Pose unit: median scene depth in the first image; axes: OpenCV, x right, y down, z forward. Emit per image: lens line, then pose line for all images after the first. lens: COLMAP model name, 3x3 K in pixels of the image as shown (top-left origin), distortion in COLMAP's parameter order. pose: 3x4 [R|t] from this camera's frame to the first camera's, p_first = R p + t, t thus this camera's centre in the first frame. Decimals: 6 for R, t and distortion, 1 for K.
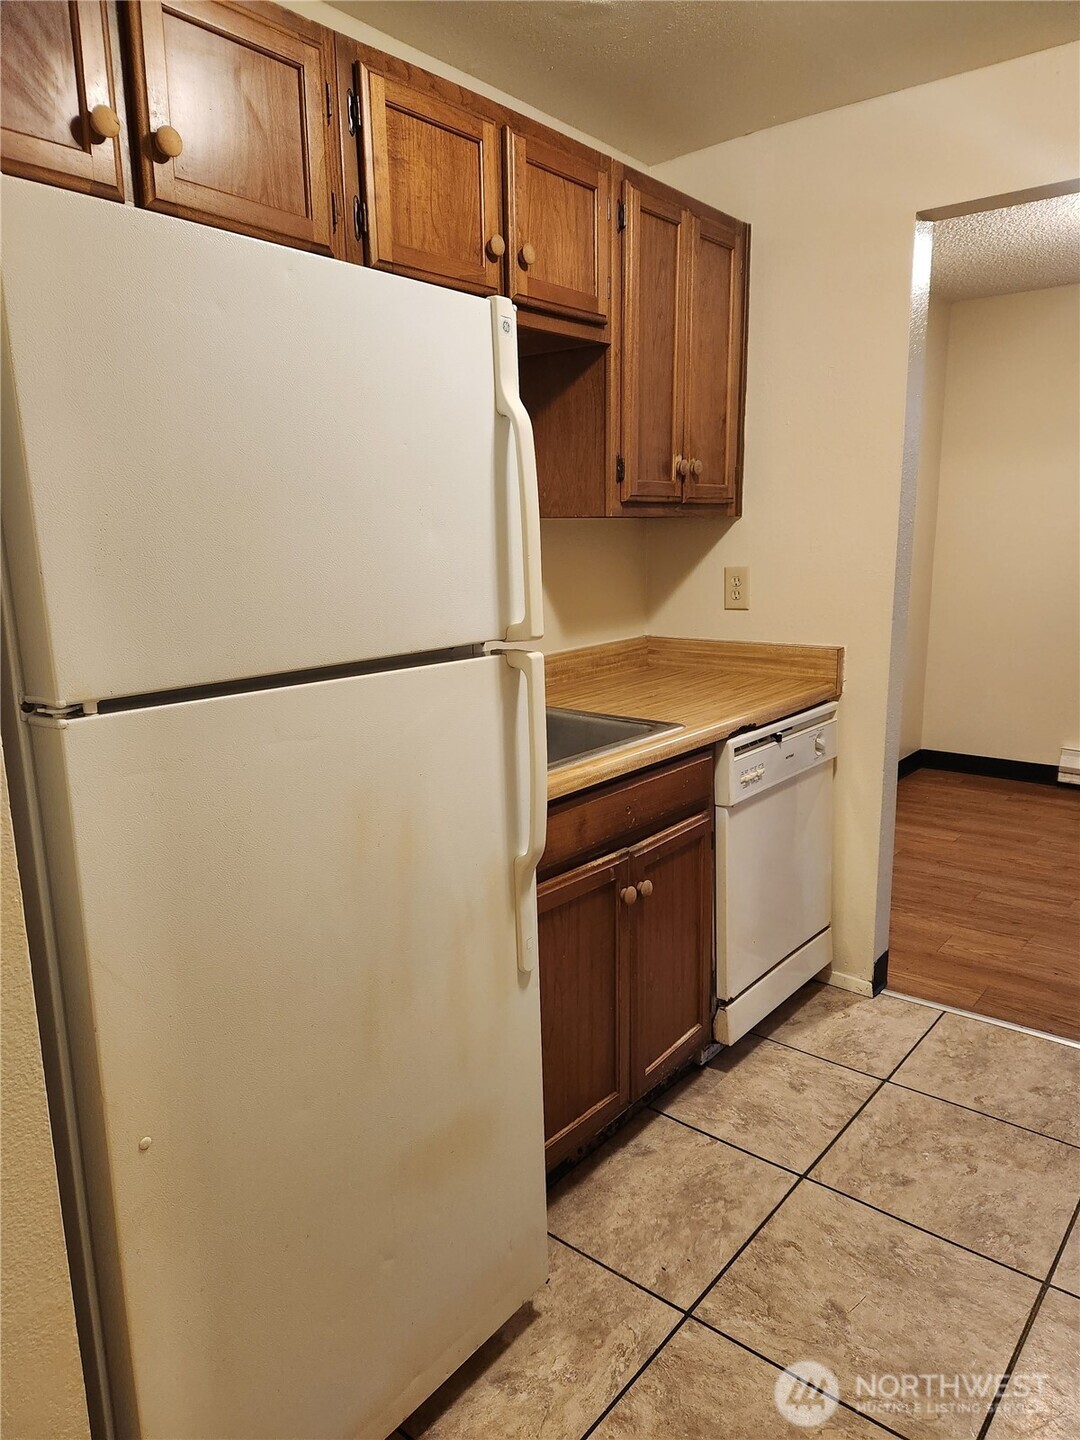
lens RADIAL K [[972.2, 0, 541.6], [0, 972.2, 721.3], [0, 0, 1]] dist [0.025694, -0.006862]
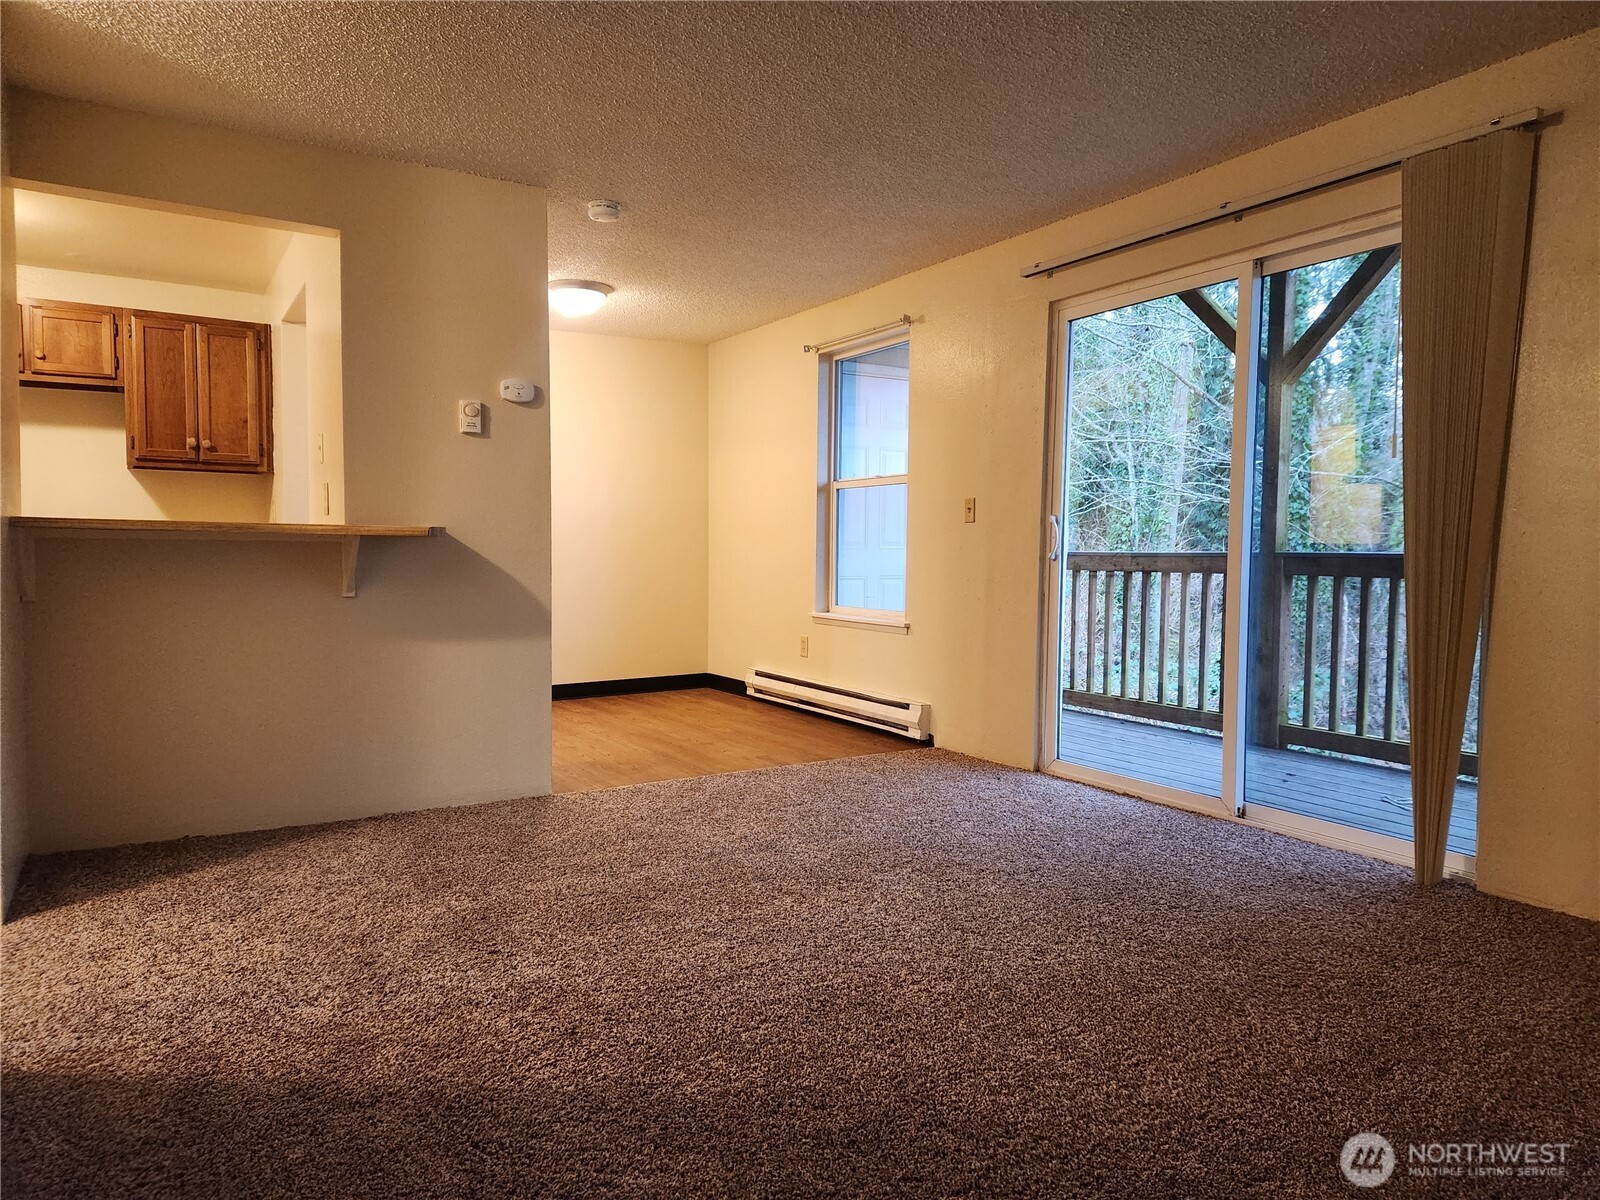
lens RADIAL K [[1080.2, 0, 799.9], [0, 1080.2, 596.7], [0, 0, 1]] dist [0.025694, -0.006862]
pose [[0.939785, 0.036439, -0.339818, 0.850329], [-0.089080, 0.986048, -0.140621, 0.102024], [0.329952, 0.162425, 0.929919, -0.248380]]
